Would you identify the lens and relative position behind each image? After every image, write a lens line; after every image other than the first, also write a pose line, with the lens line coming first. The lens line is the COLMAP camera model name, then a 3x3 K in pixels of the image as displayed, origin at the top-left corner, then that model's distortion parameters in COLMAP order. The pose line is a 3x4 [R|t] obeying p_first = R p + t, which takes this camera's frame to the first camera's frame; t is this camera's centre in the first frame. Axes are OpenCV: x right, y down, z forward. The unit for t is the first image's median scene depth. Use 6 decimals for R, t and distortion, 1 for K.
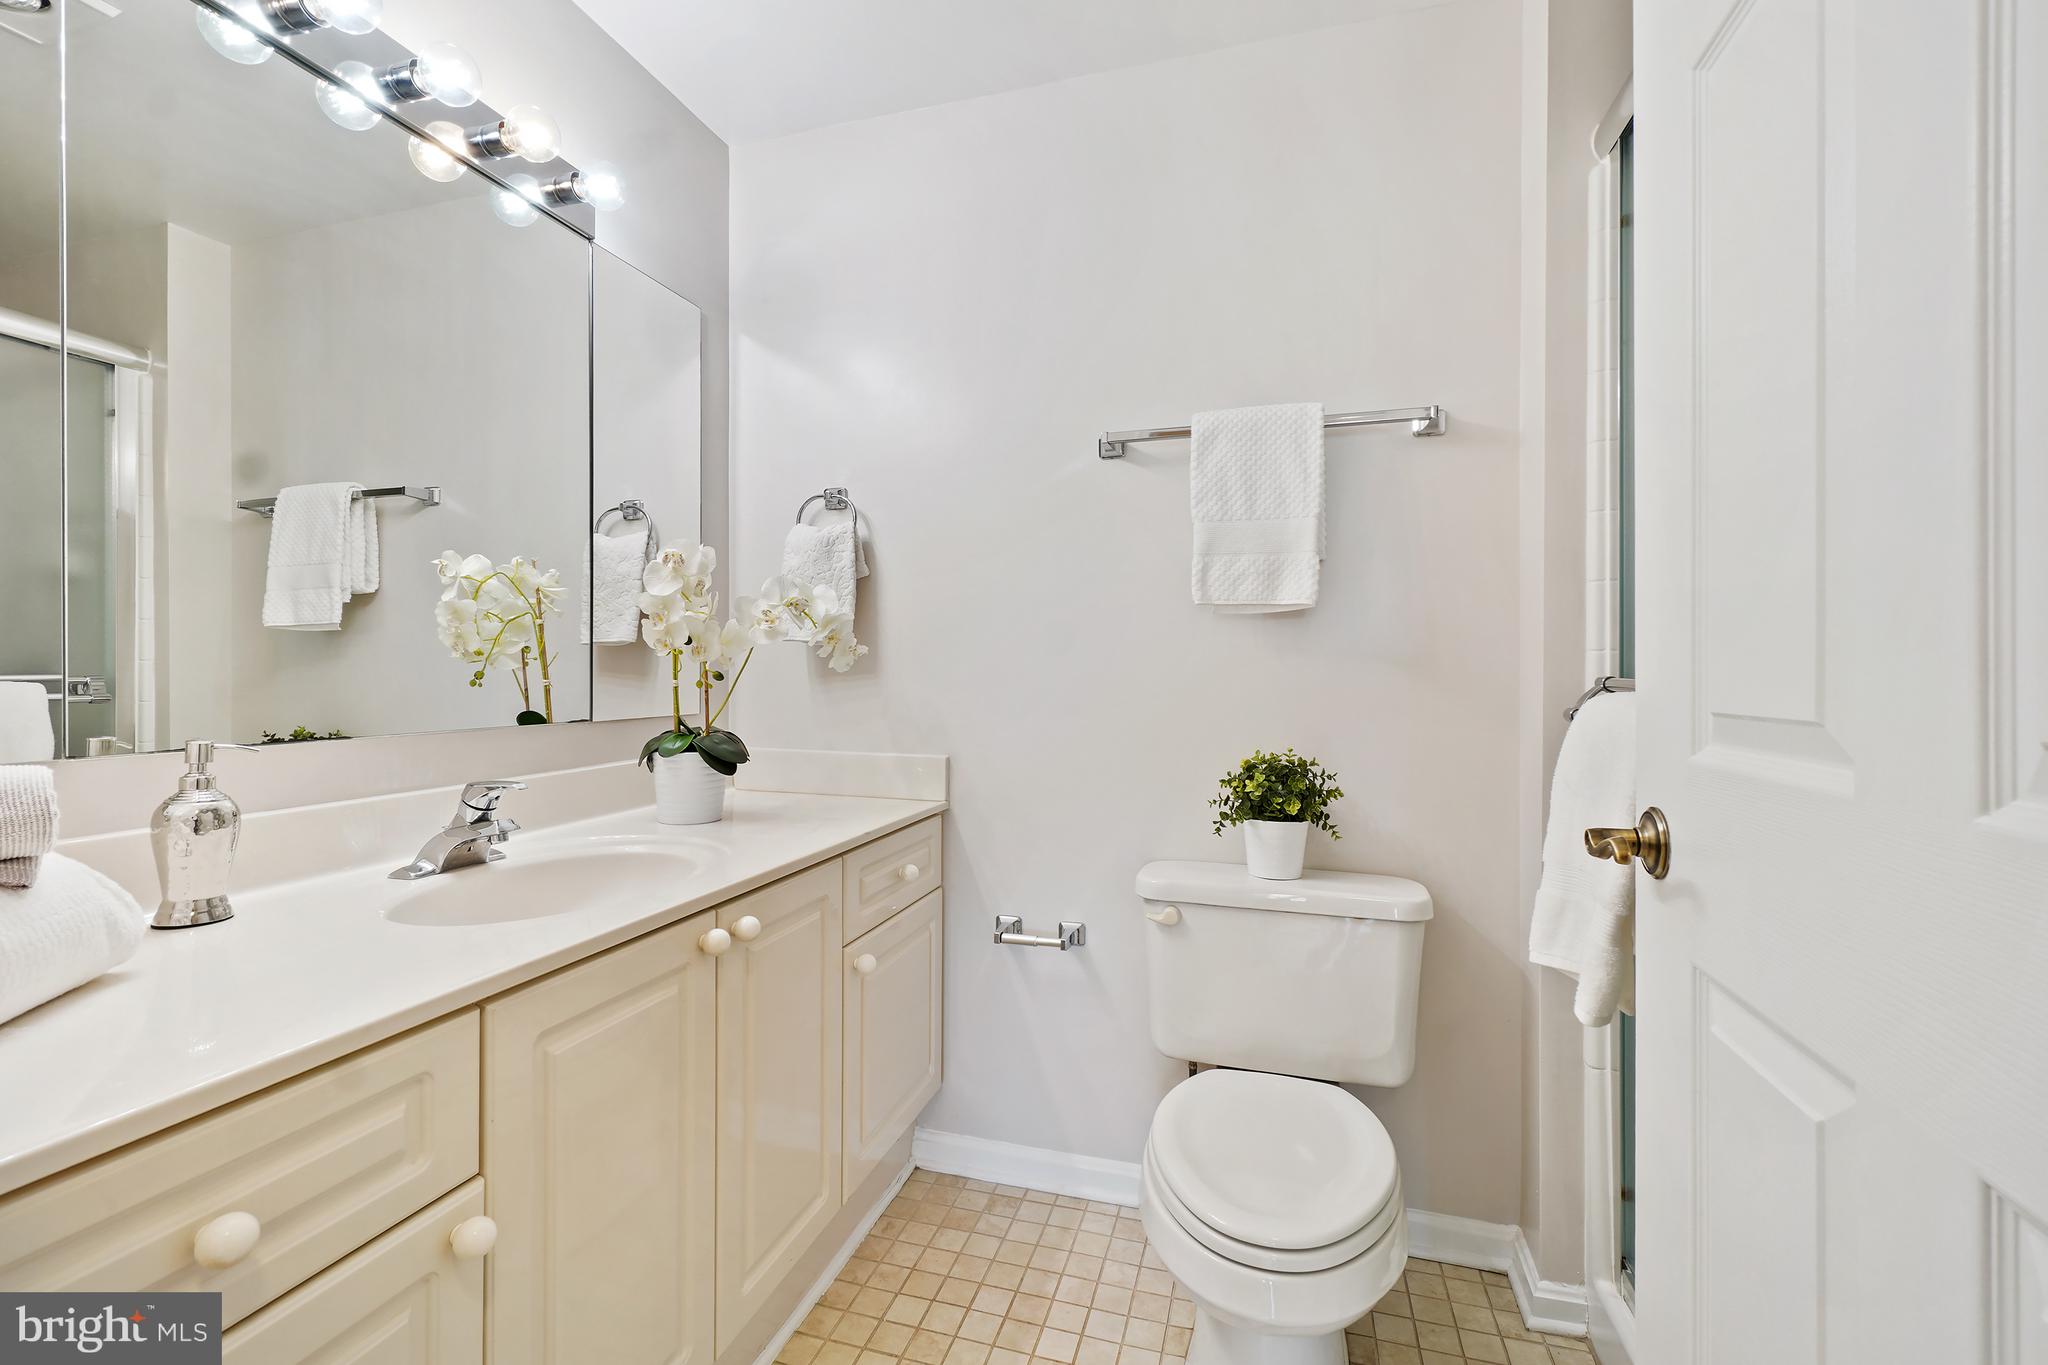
lens RADIAL K [[886.1, 0, 1021.3], [0, 886.1, 664.2], [0, 0, 1]] dist [0.001740, 0.000025]
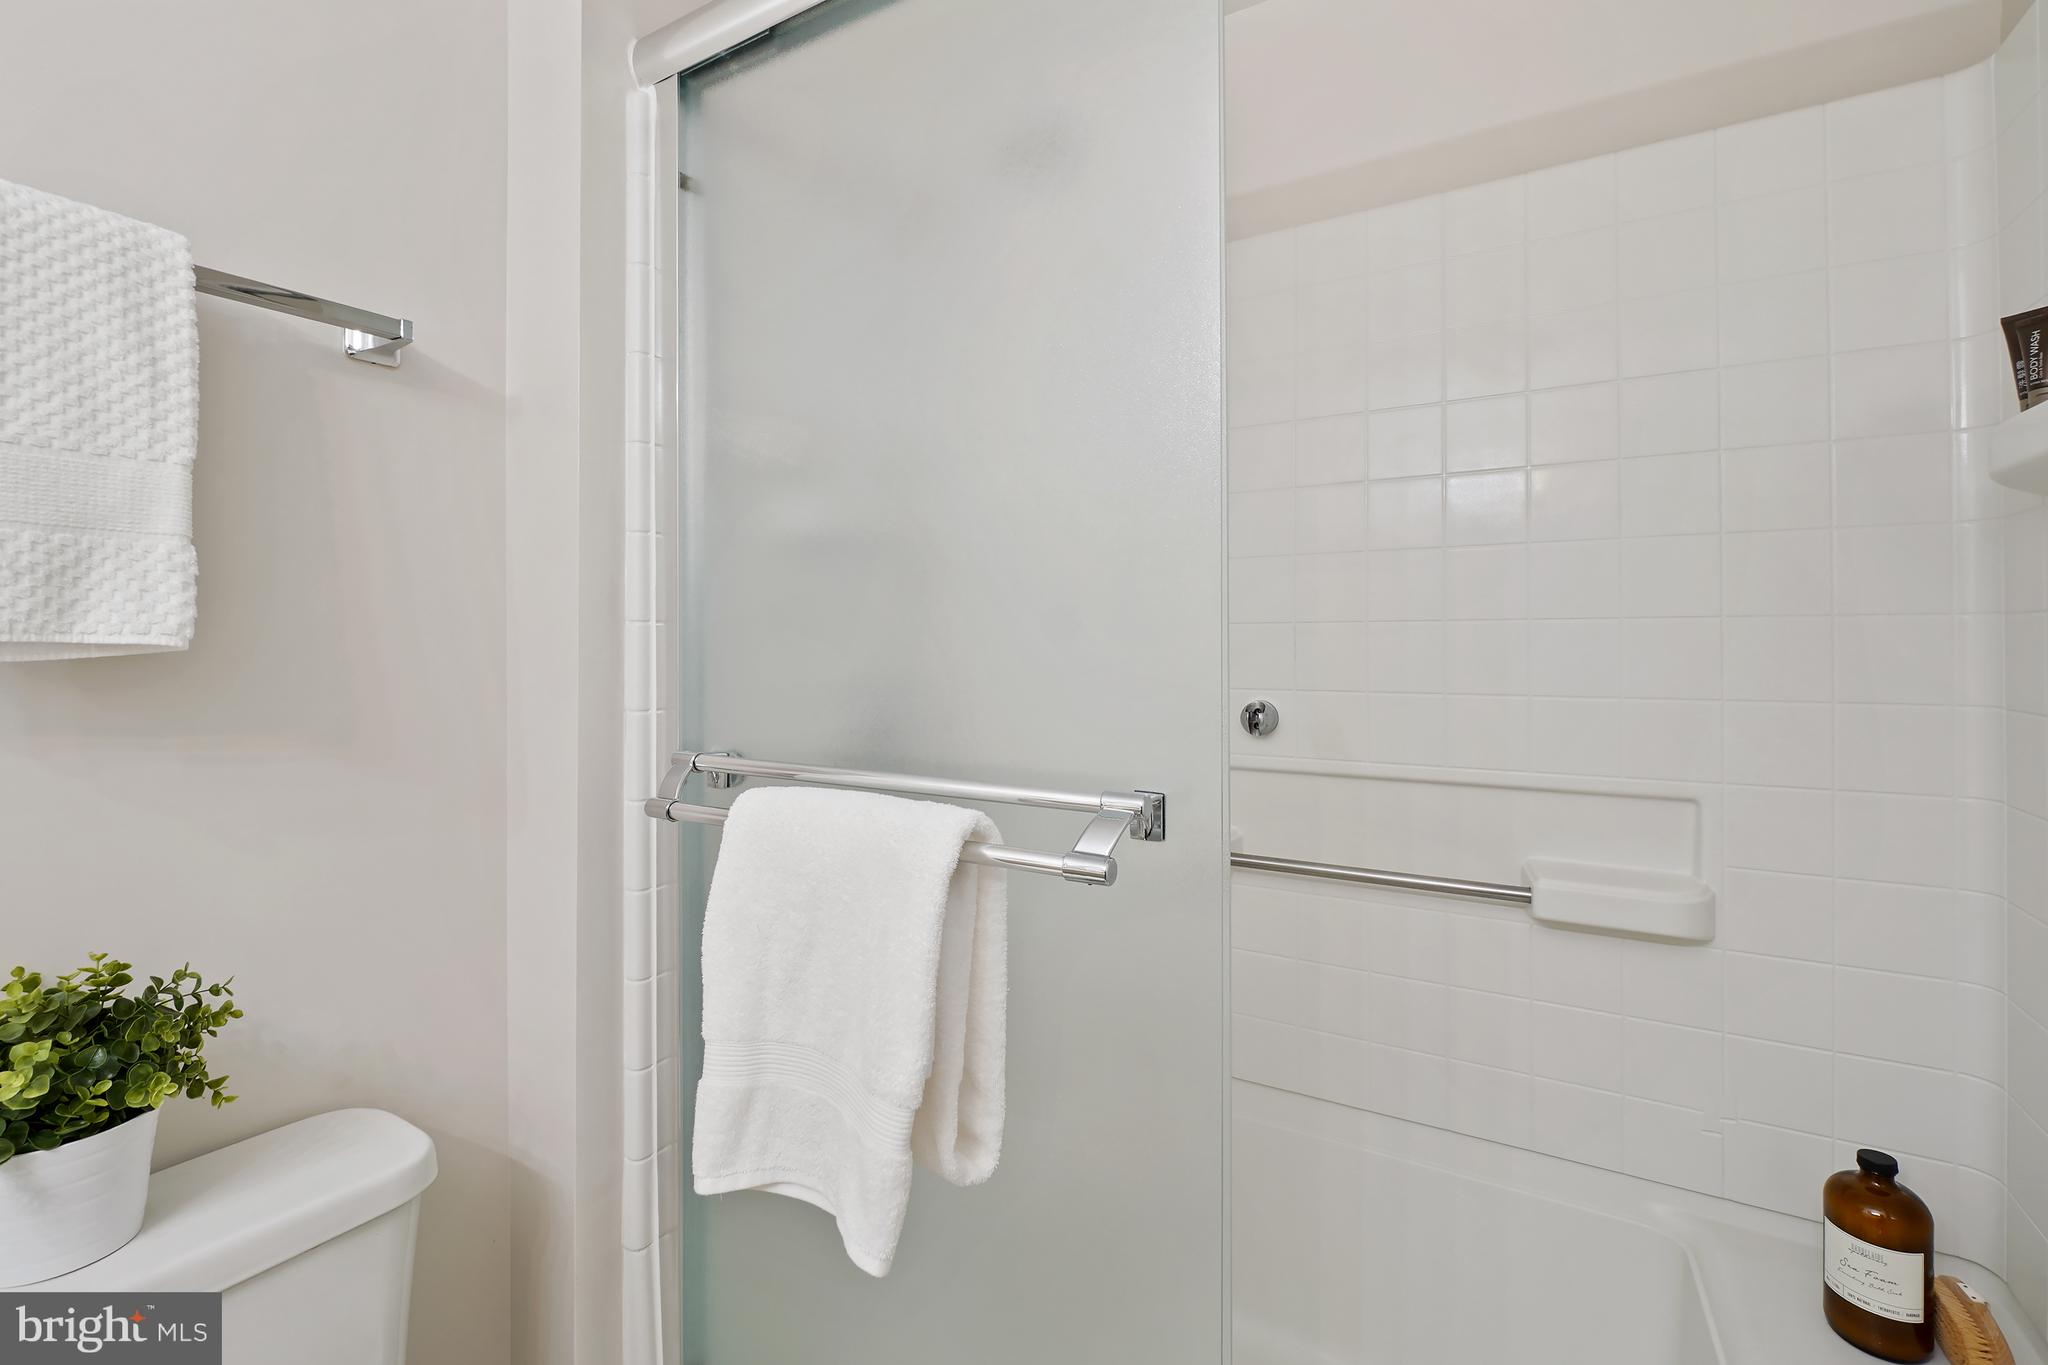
lens RADIAL K [[903.5, 0, 1008.6], [0, 903.5, 642.4], [0, 0, 1]] dist [-0.002443, -0.000238]
pose [[0.246127, -0.002292, 0.969235, -0.036080], [-0.006518, 0.999971, 0.004020, -0.074052], [-0.969216, -0.007307, 0.246105, 0.438560]]
